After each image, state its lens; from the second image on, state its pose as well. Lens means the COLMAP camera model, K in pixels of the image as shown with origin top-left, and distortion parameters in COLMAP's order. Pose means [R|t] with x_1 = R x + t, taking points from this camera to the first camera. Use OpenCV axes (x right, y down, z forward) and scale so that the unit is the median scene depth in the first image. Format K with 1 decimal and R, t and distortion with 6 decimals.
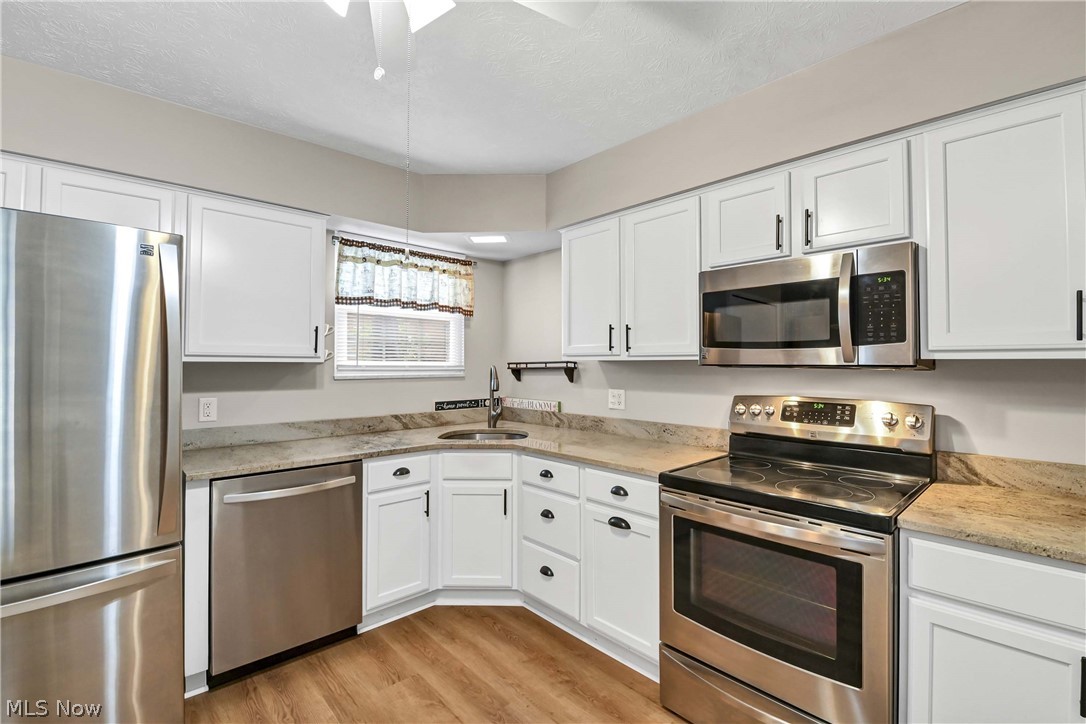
lens RADIAL K [[481.4, 0, 550.6], [0, 481.4, 354.5], [0, 0, 1]] dist [-0.010942, -0.000259]
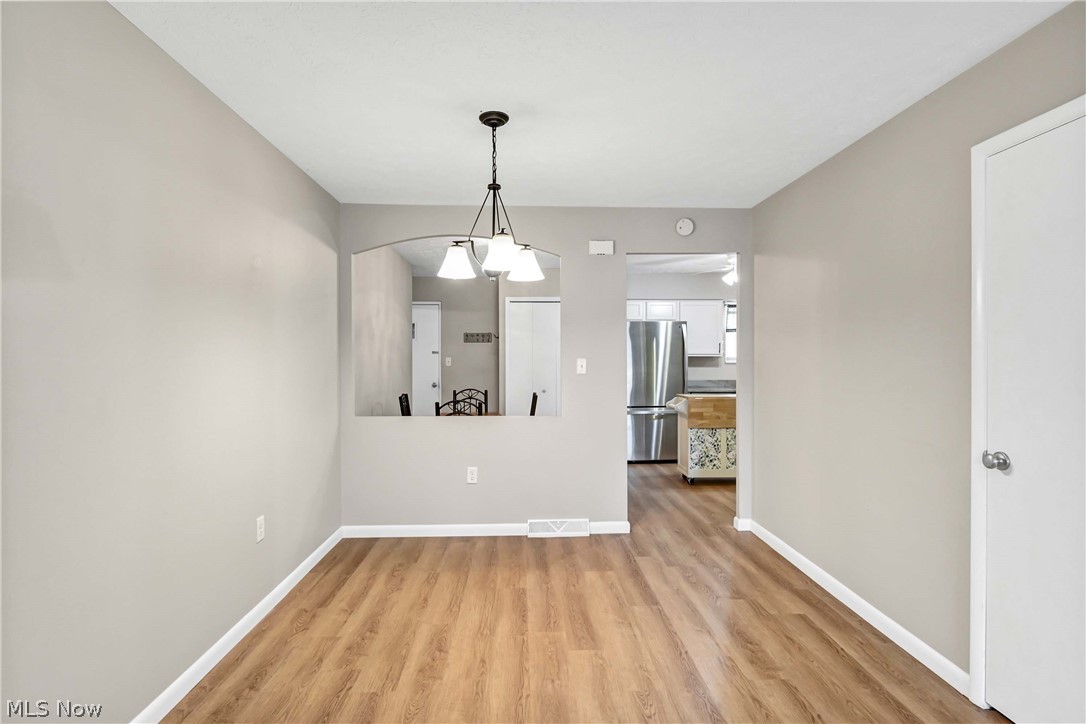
lens RADIAL K [[559.6, 0, 546.0], [0, 559.6, 358.8], [0, 0, 1]] dist [0.017839, -0.016939]
pose [[0.755633, 0.001920, -0.654992, 0.715894], [0.012522, 0.999771, 0.017377, -0.031306], [0.654875, -0.021333, 0.755436, -1.727197]]
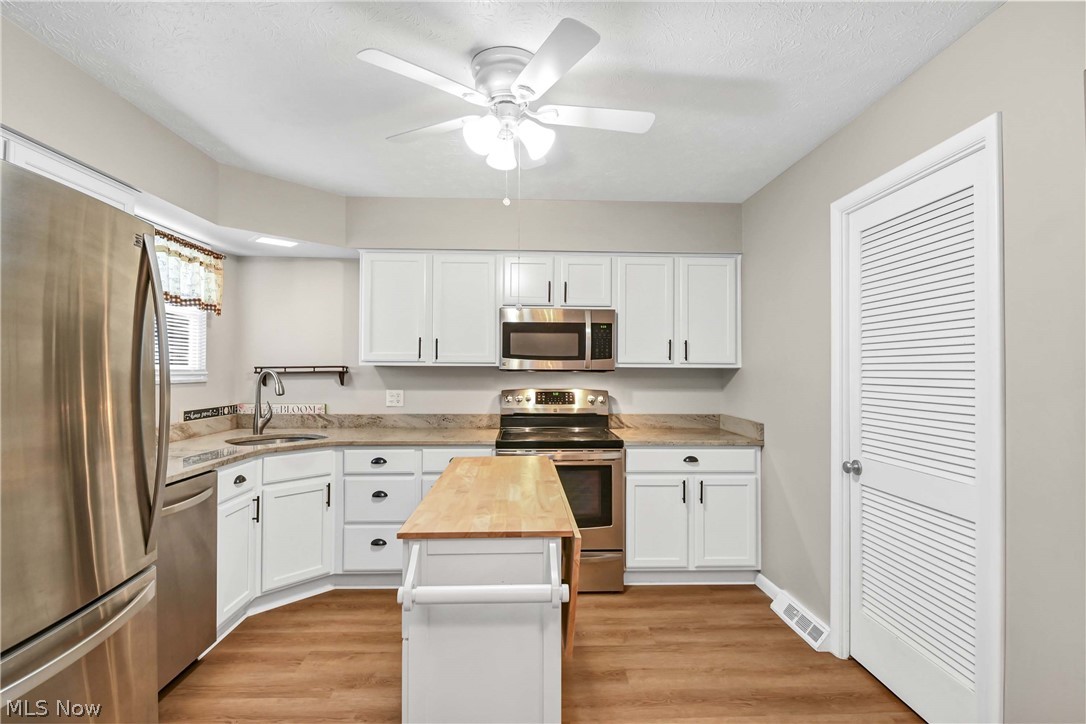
lens RADIAL K [[520.3, 0, 543.0], [0, 520.3, 362.0], [0, 0, 1]] dist [0.002196, -0.000469]
pose [[0.657654, 0.013655, 0.753197, -0.614379], [-0.018807, 0.999822, -0.001704, -0.001578], [-0.753086, -0.013045, 0.657793, -0.127810]]
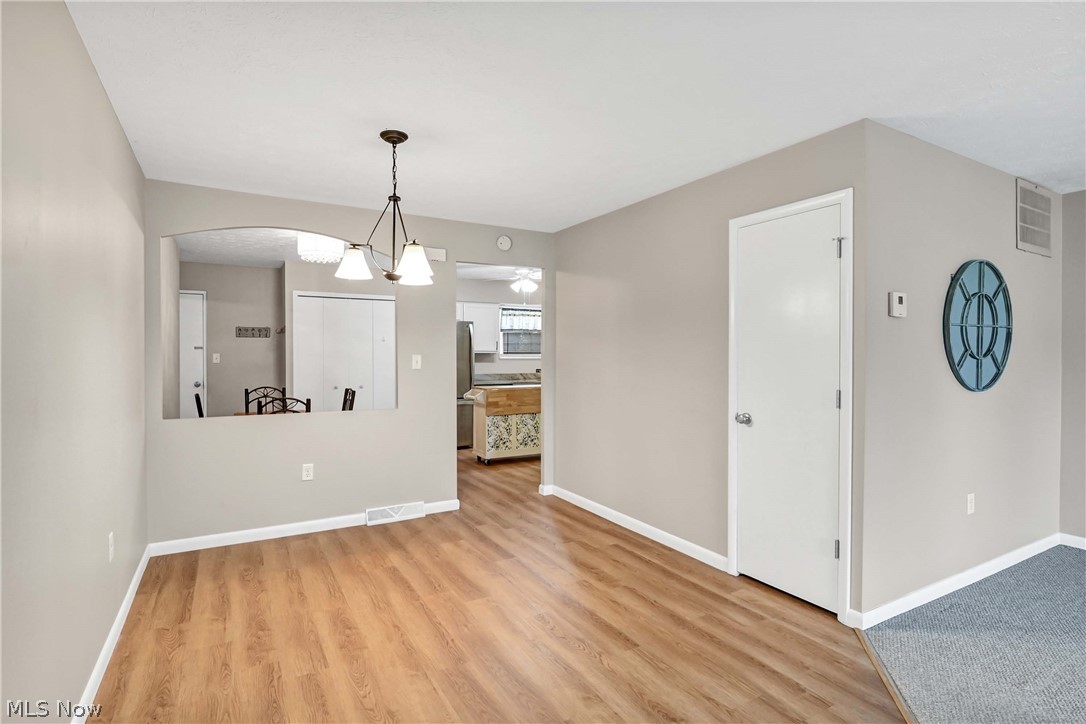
lens RADIAL K [[544.9, 0, 551.9], [0, 544.9, 358.4], [0, 0, 1]] dist [0.002777, -0.000759]
pose [[0.975028, 0.003710, -0.222053, 0.538031], [0.002341, 0.999633, 0.026981, -0.036249], [0.222071, -0.026828, 0.974661, -1.994706]]
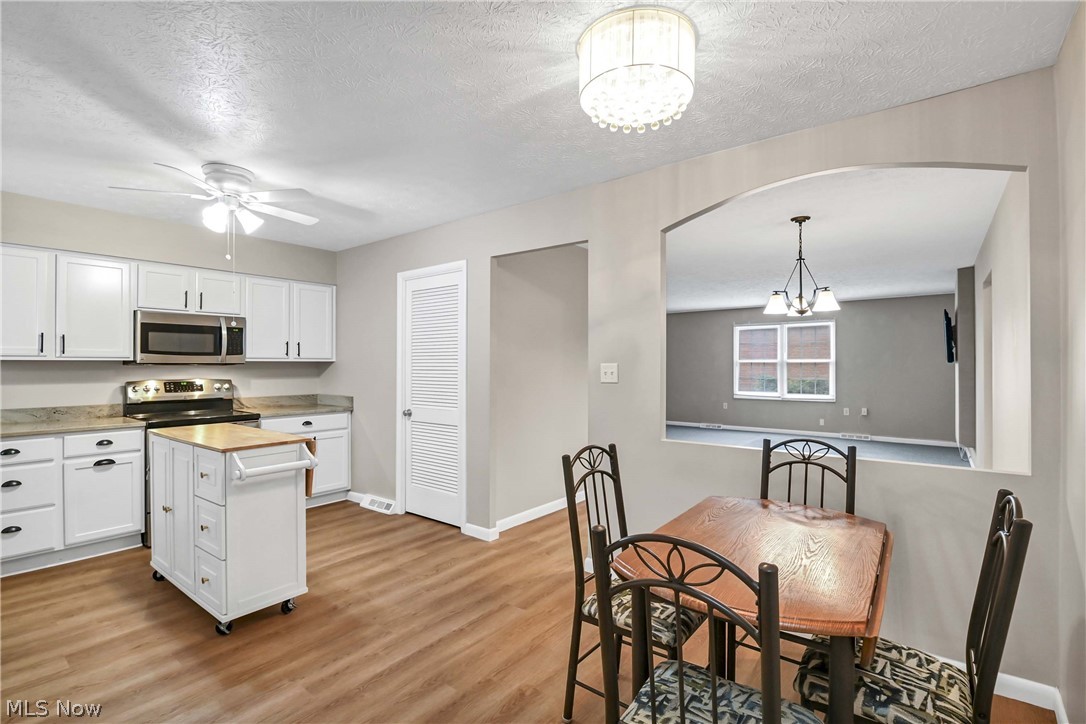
lens RADIAL K [[503.1, 0, 543.7], [0, 503.1, 360.3], [0, 0, 1]] dist [0.004633, -0.011353]
pose [[-0.149750, 0.006444, 0.988703, -1.268437], [-0.018624, 0.999783, -0.009337, 0.000075], [-0.988548, -0.019812, -0.149598, -0.135029]]
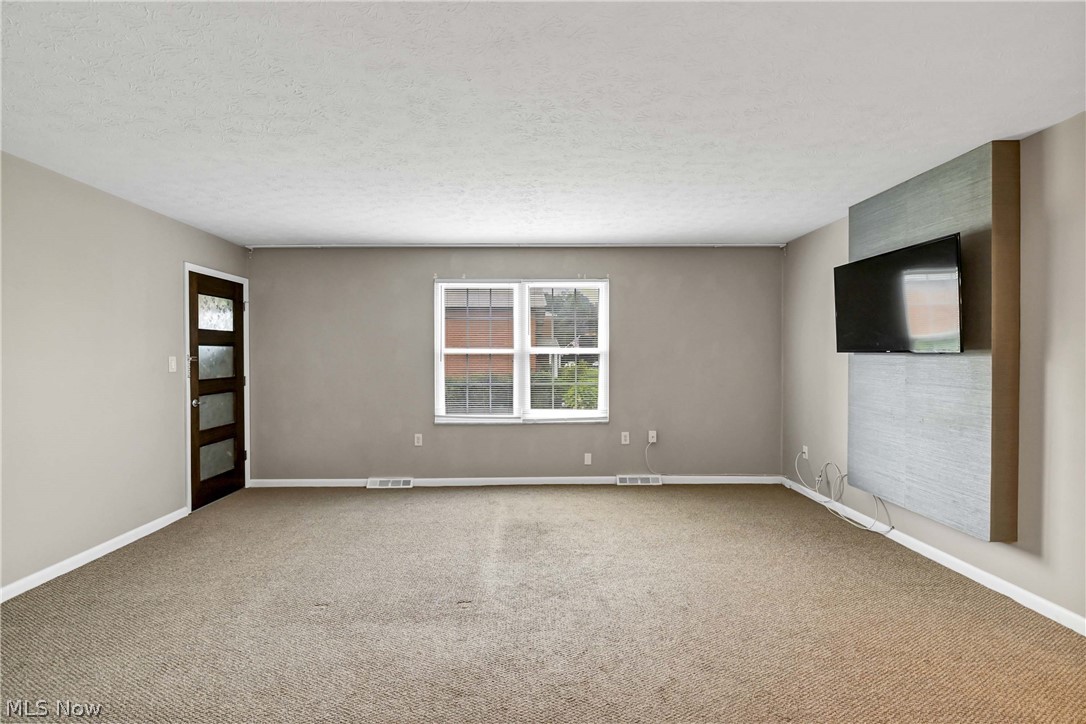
lens RADIAL K [[503.1, 0, 543.7], [0, 503.1, 360.3], [0, 0, 1]] dist [0.004633, -0.011353]
pose [[-0.741416, -0.005585, 0.671023, 0.620336], [-0.010779, 0.999935, -0.003587, -0.017008], [-0.670959, -0.009892, -0.741428, -0.950303]]
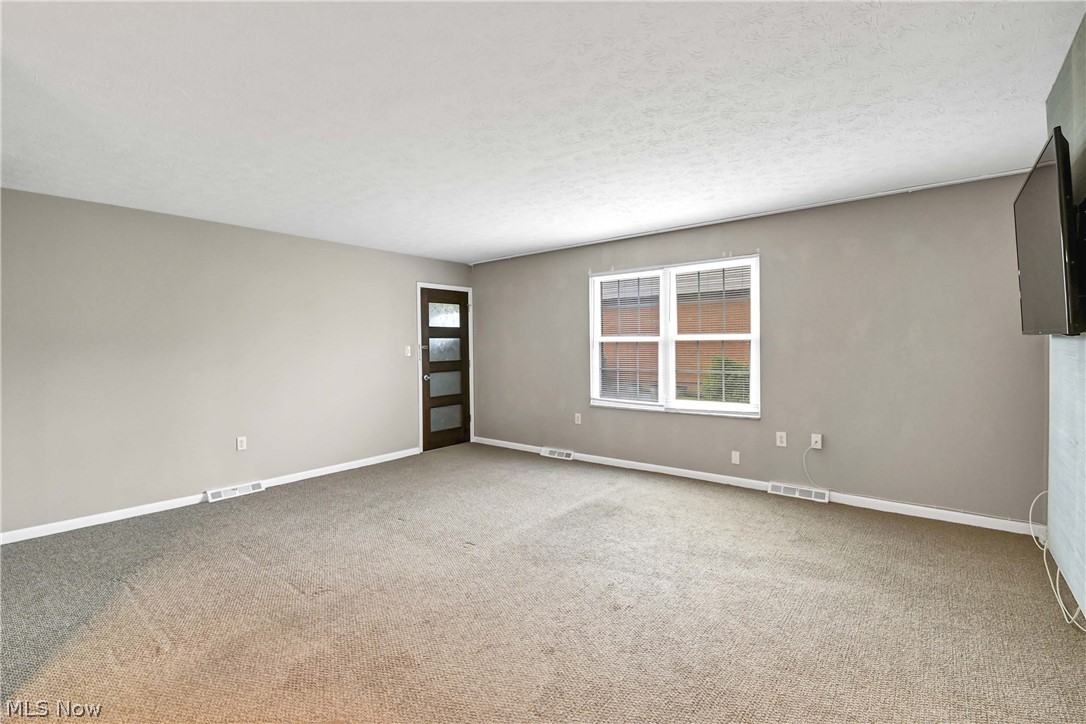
lens RADIAL K [[494.8, 0, 524.0], [0, 494.8, 351.0], [0, 0, 1]] dist [-0.002070, -0.000266]
pose [[-0.117214, -0.012429, 0.993029, 0.194333], [-0.007176, 0.999906, 0.011668, -0.027999], [-0.993081, -0.005758, -0.117292, -1.565352]]
